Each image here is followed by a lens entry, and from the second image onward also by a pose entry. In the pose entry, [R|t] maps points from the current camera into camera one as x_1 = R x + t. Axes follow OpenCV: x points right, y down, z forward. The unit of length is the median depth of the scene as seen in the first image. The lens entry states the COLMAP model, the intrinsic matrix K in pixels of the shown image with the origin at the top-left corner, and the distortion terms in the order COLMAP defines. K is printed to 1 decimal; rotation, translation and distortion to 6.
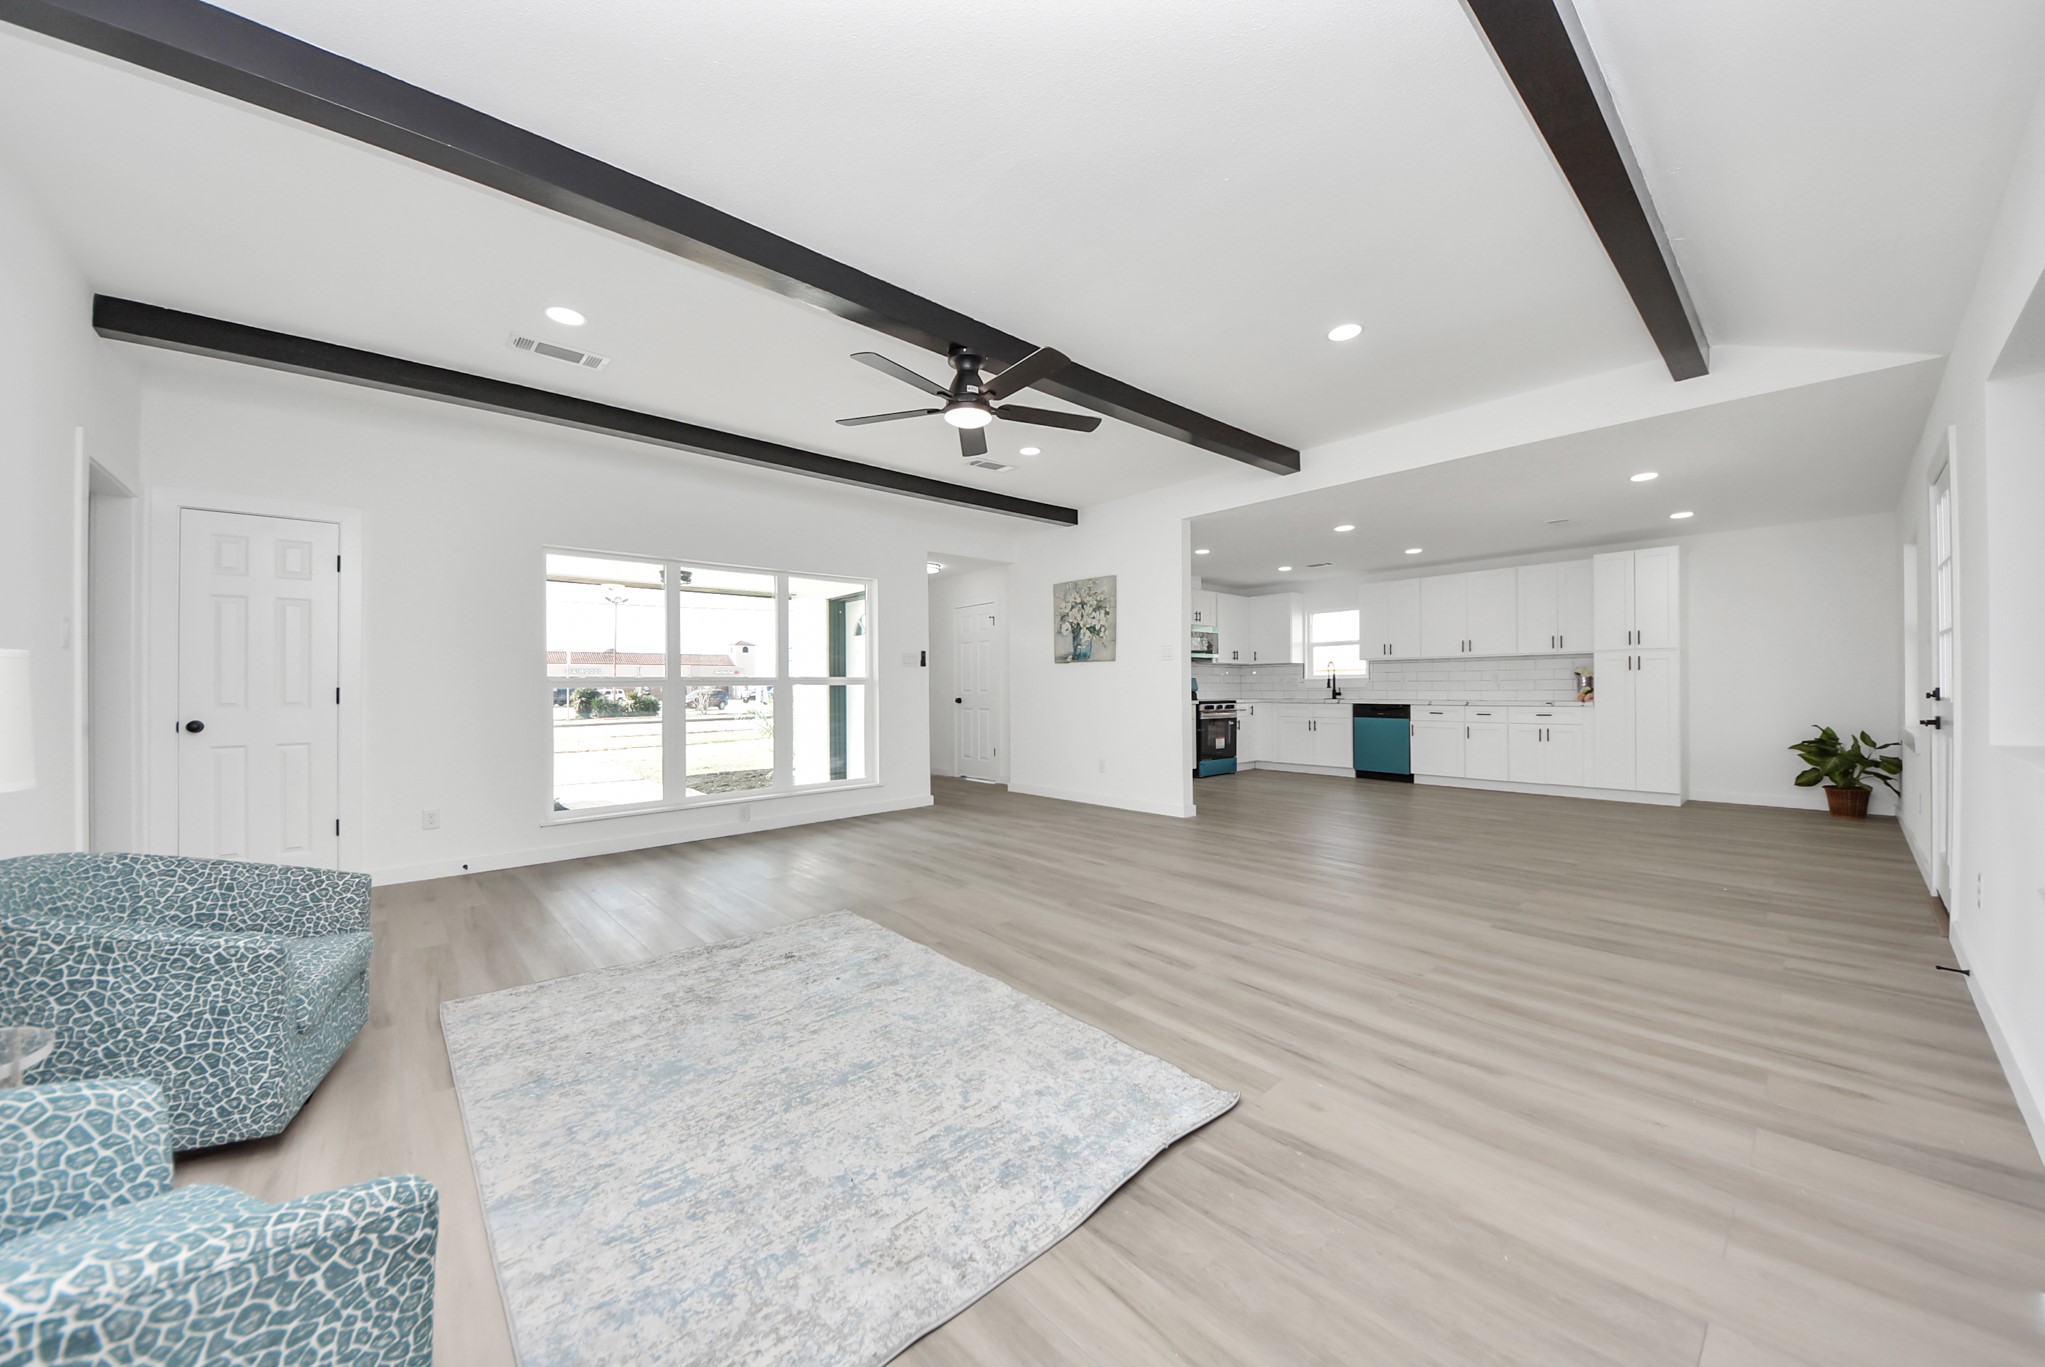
lens RADIAL K [[711.4, 0, 1036.5], [0, 711.4, 683.8], [0, 0, 1]] dist [-0.000043, -0.000203]
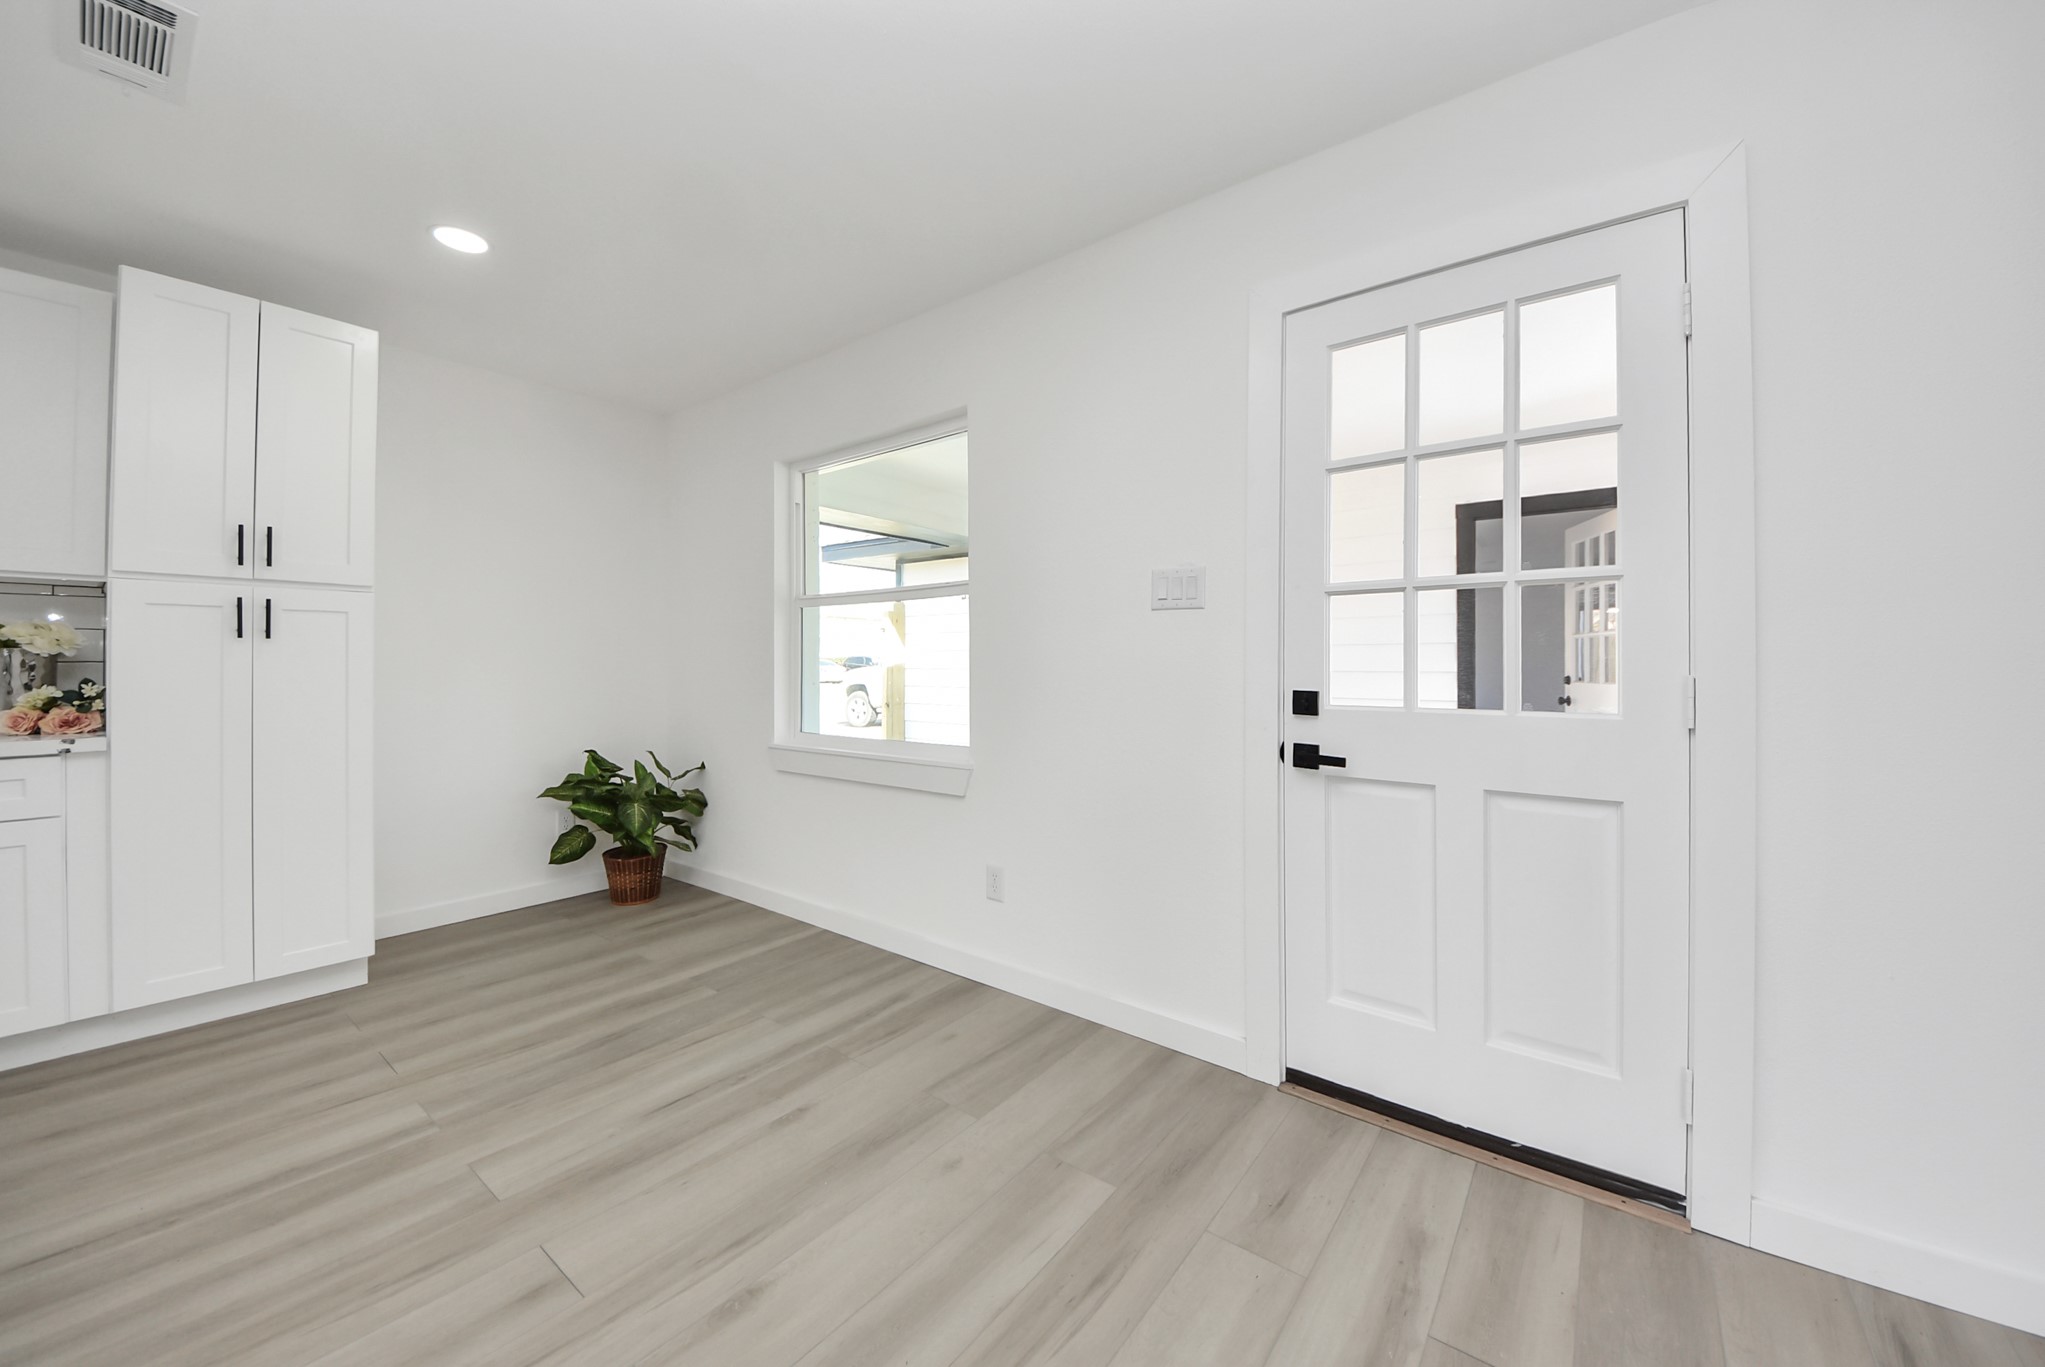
lens RADIAL K [[737.4, 0, 1083.6], [0, 737.4, 660.3], [0, 0, 1]] dist [0.001848, -0.007220]
pose [[-0.202028, 0.010934, 0.979319, 0.403613], [0.003136, 0.999940, -0.010517, -0.003771], [-0.979375, 0.000947, -0.202051, 0.663391]]
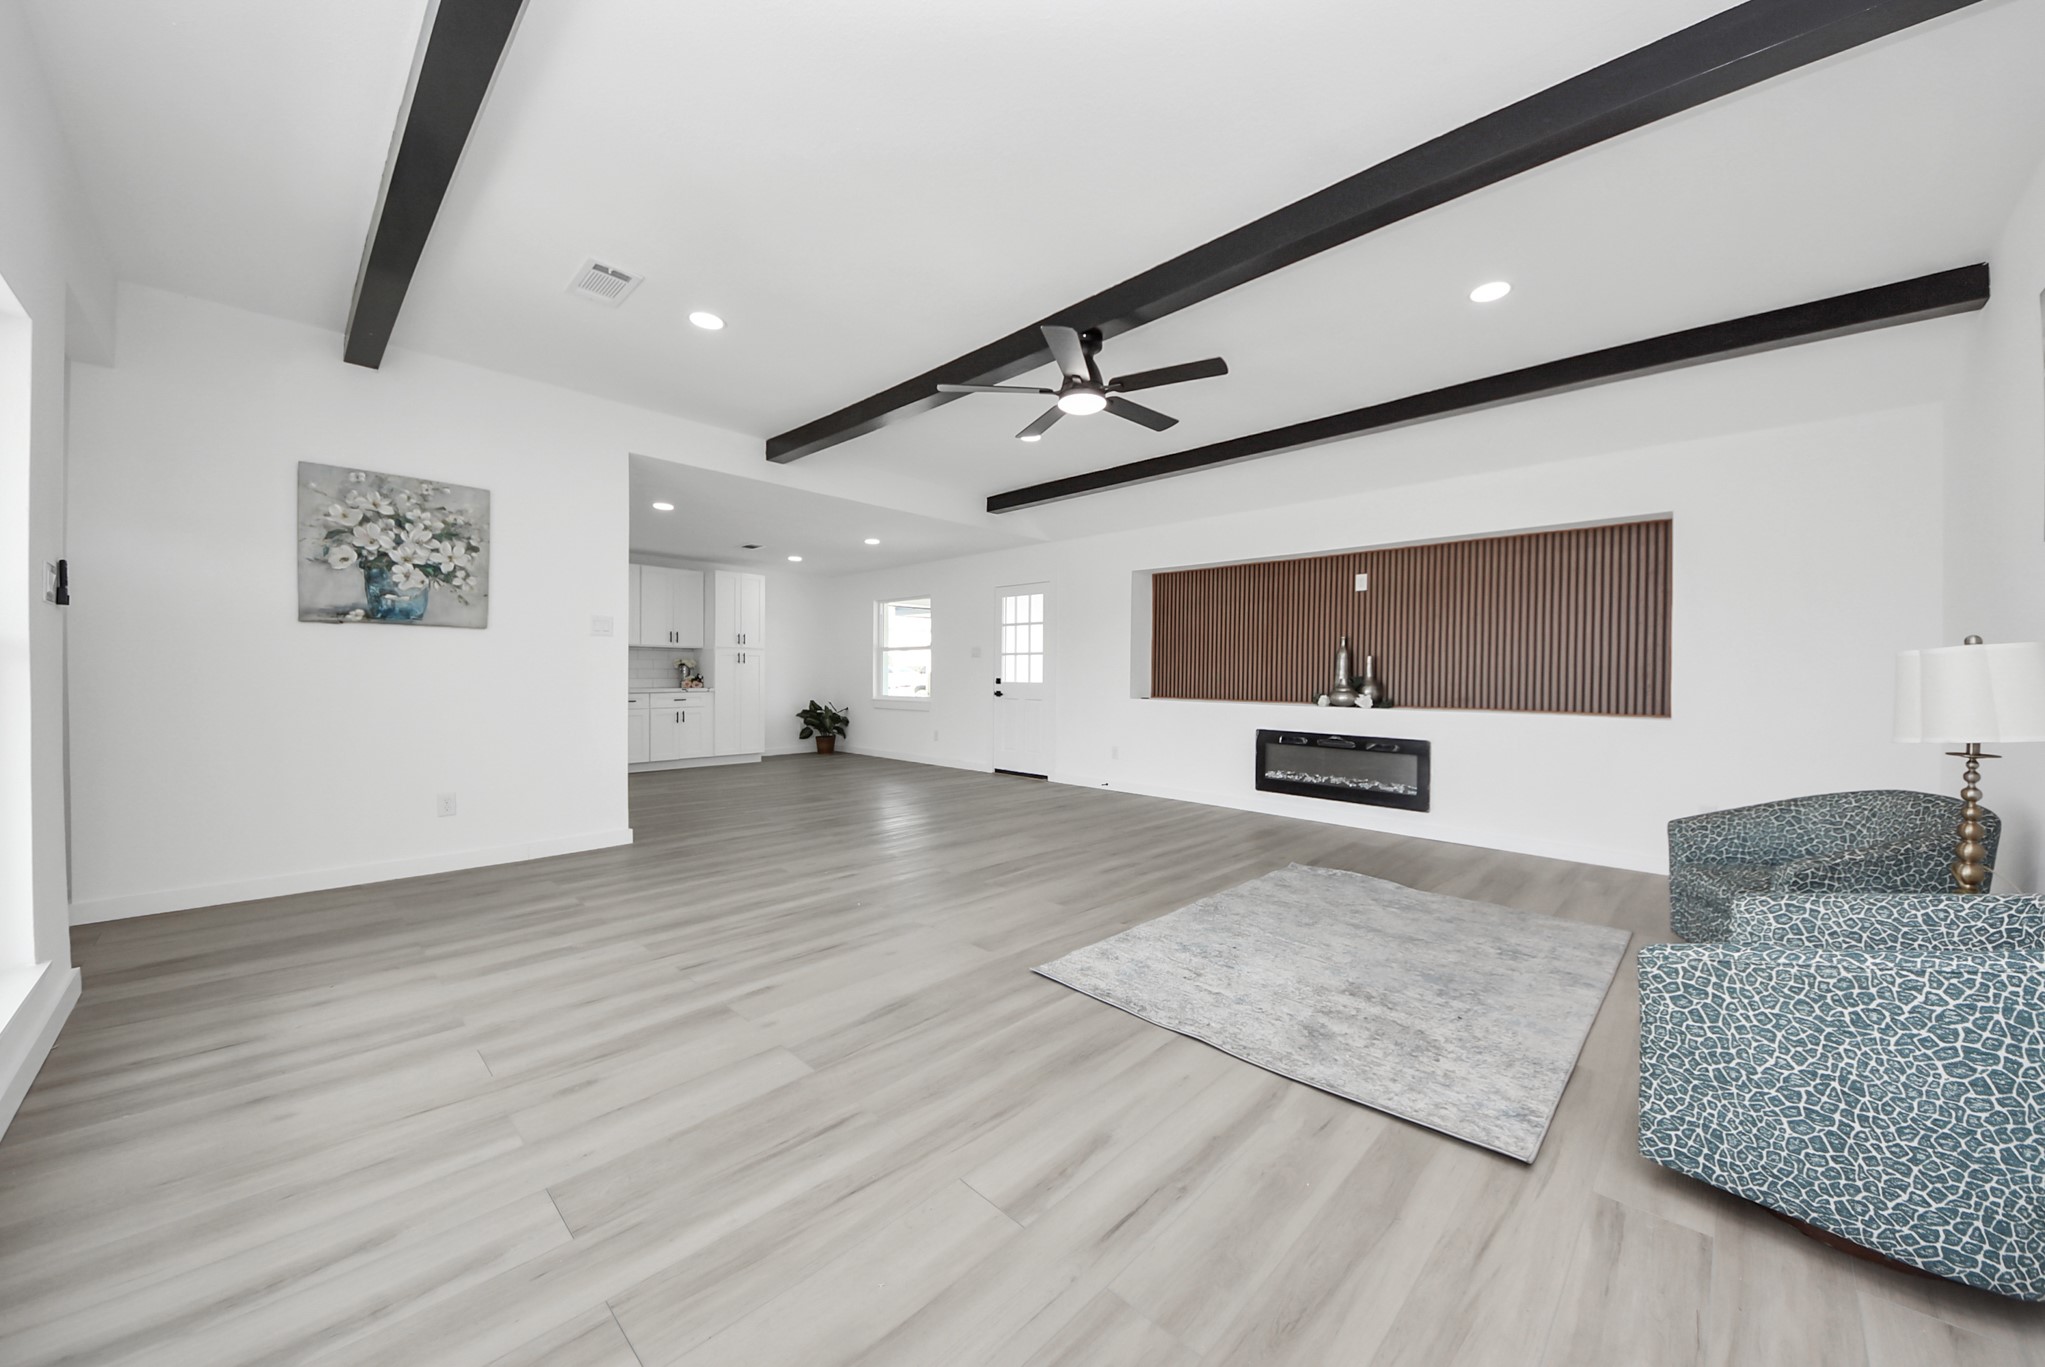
lens RADIAL K [[711.4, 0, 1036.5], [0, 711.4, 683.8], [0, 0, 1]] dist [-0.000043, -0.000203]
pose [[-0.056559, -0.004828, 0.998388, -0.502353], [-0.006970, 0.999966, 0.004441, 0.009049], [-0.998375, -0.006708, -0.056591, 0.522588]]
